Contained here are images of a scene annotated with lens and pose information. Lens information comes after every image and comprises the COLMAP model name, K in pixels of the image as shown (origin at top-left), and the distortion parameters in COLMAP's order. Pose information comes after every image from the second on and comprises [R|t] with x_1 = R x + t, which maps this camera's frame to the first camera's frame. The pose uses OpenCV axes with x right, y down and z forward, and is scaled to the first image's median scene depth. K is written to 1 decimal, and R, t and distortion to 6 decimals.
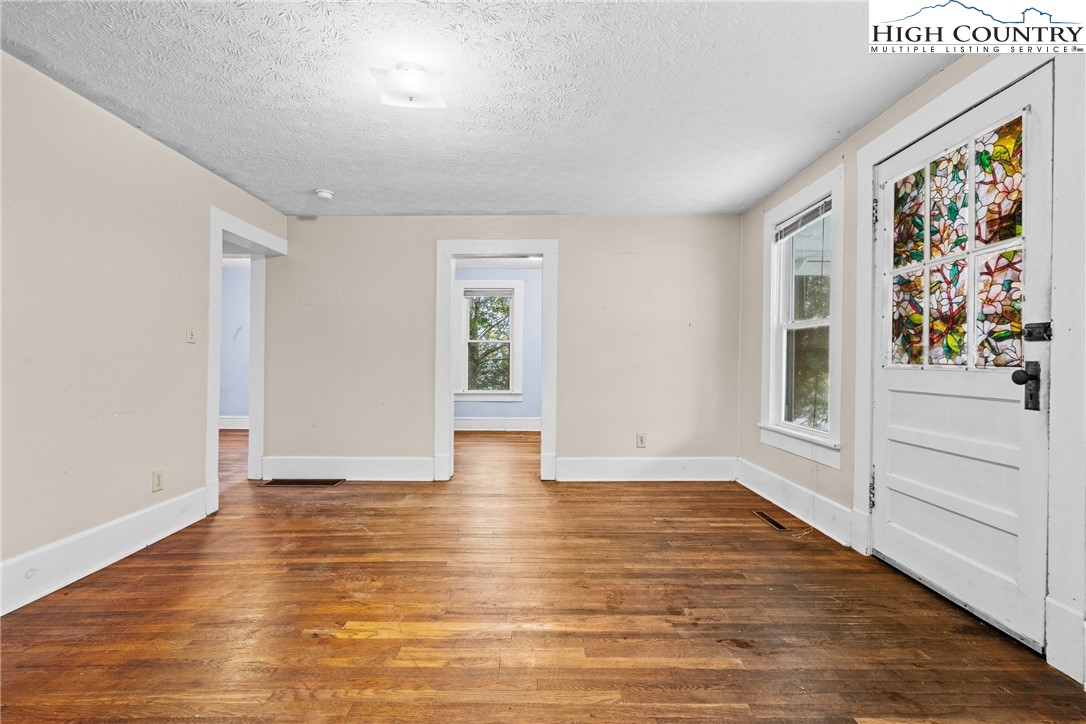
lens RADIAL K [[482.5, 0, 538.1], [0, 482.5, 364.4], [0, 0, 1]] dist [0.000663, -0.000017]
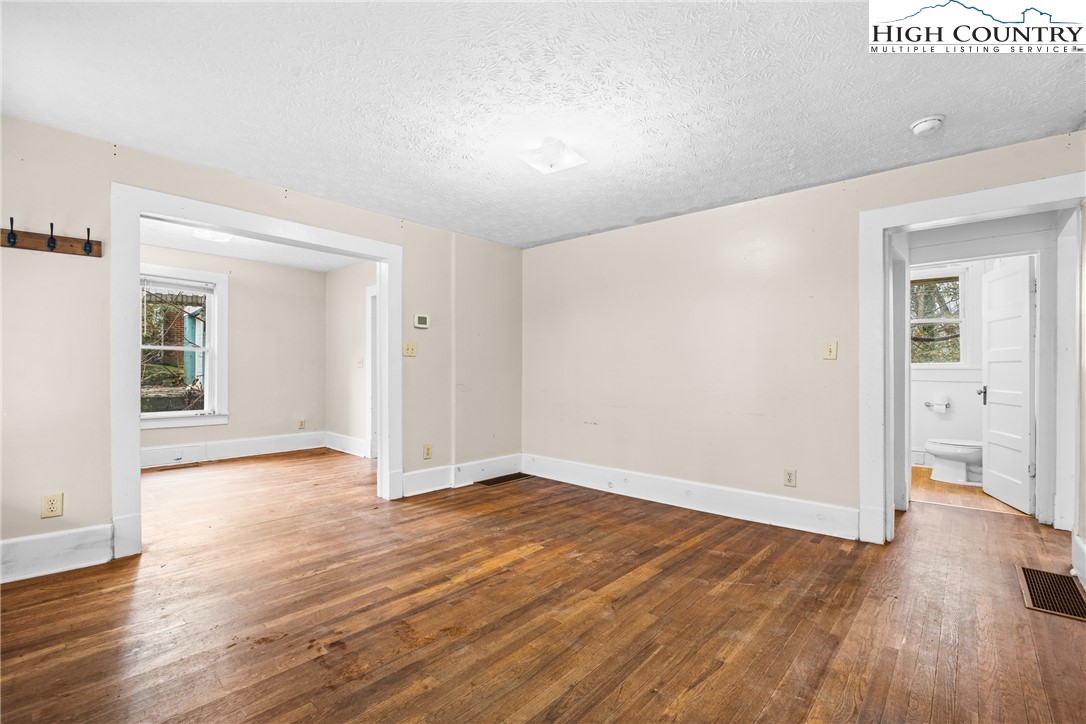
lens RADIAL K [[482.5, 0, 538.1], [0, 482.5, 364.4], [0, 0, 1]] dist [0.000663, -0.000017]
pose [[-0.663563, -0.017573, -0.747914, 0.733167], [-0.011718, 0.999846, -0.013096, -0.019749], [0.748029, 0.000074, -0.663666, 1.913692]]
